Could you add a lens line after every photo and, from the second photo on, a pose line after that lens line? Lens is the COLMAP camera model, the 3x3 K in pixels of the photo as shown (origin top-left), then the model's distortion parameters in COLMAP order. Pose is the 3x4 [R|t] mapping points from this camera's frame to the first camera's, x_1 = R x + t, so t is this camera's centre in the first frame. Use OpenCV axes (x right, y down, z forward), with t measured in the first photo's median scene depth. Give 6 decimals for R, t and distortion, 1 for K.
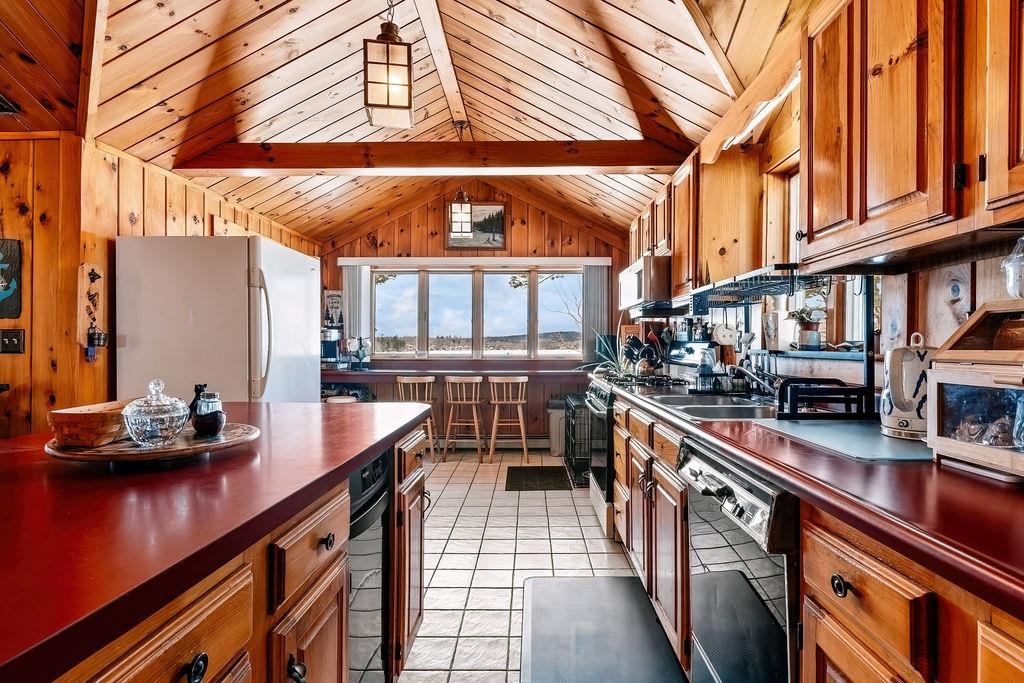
lens RADIAL K [[502.2, 0, 534.1], [0, 502.2, 341.3], [0, 0, 1]] dist [0.003851, -0.001857]
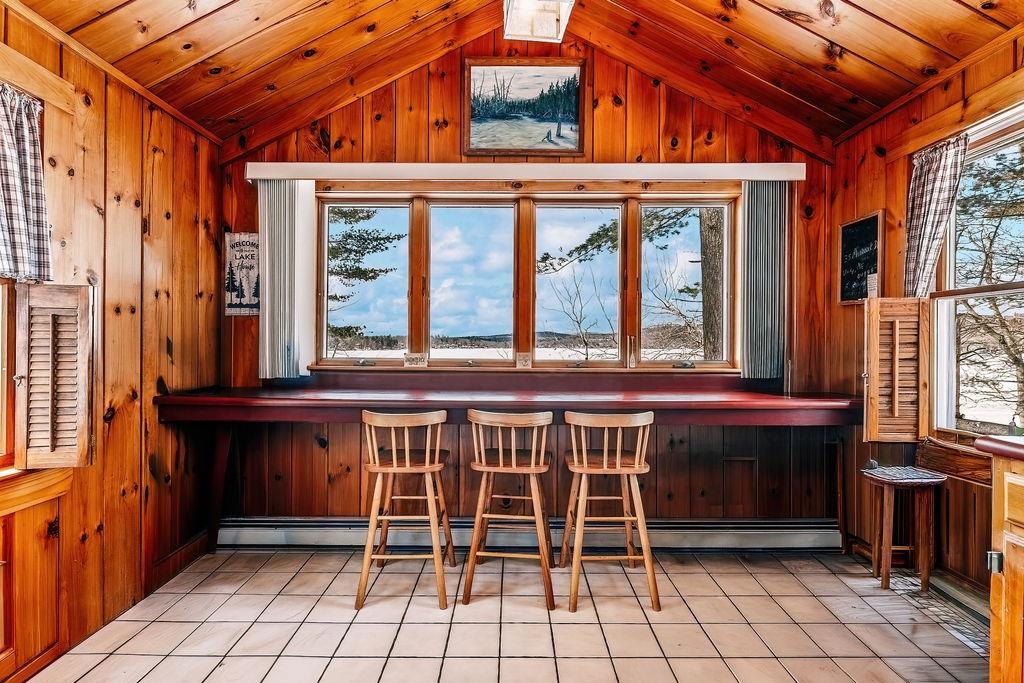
lens RADIAL K [[451.7, 0, 513.5], [0, 451.7, 347.1], [0, 0, 1]] dist [0.003872, -0.001154]
pose [[0.999969, 0.003621, -0.006975, -0.217530], [-0.003525, 0.999899, 0.013745, 0.010744], [0.007024, -0.013720, 0.999881, 0.959205]]
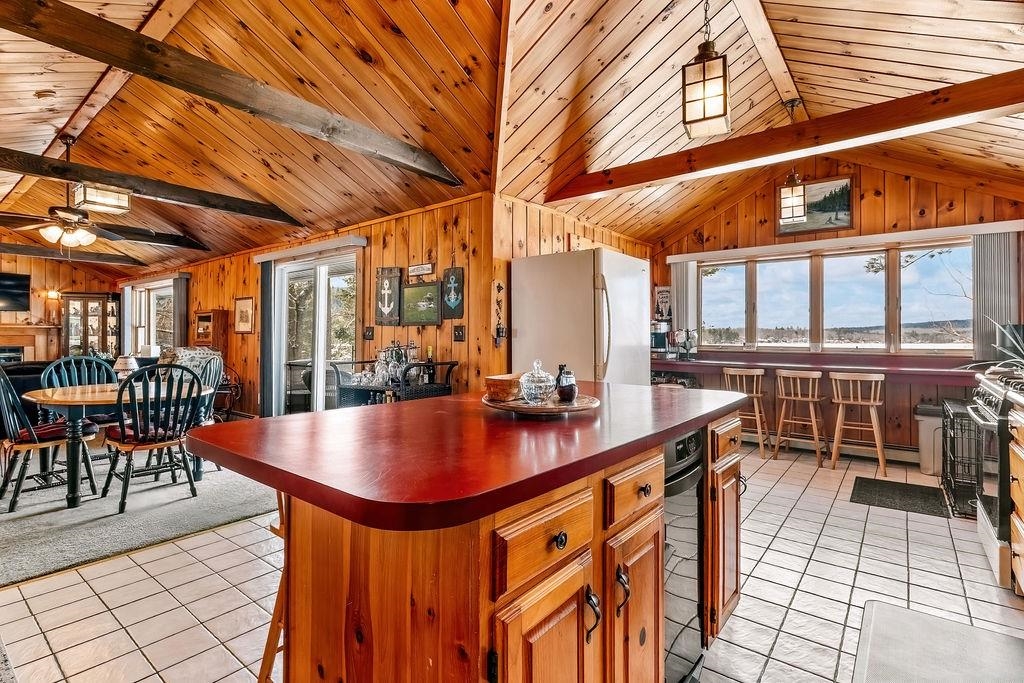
lens RADIAL K [[491.2, 0, 519.1], [0, 491.2, 328.9], [0, 0, 1]] dist [0.003038, -0.001913]
pose [[0.782656, -0.006672, -0.622419, 0.036035], [0.001704, 0.999962, -0.008576, -0.000704], [0.622453, 0.005651, 0.782637, -0.055241]]
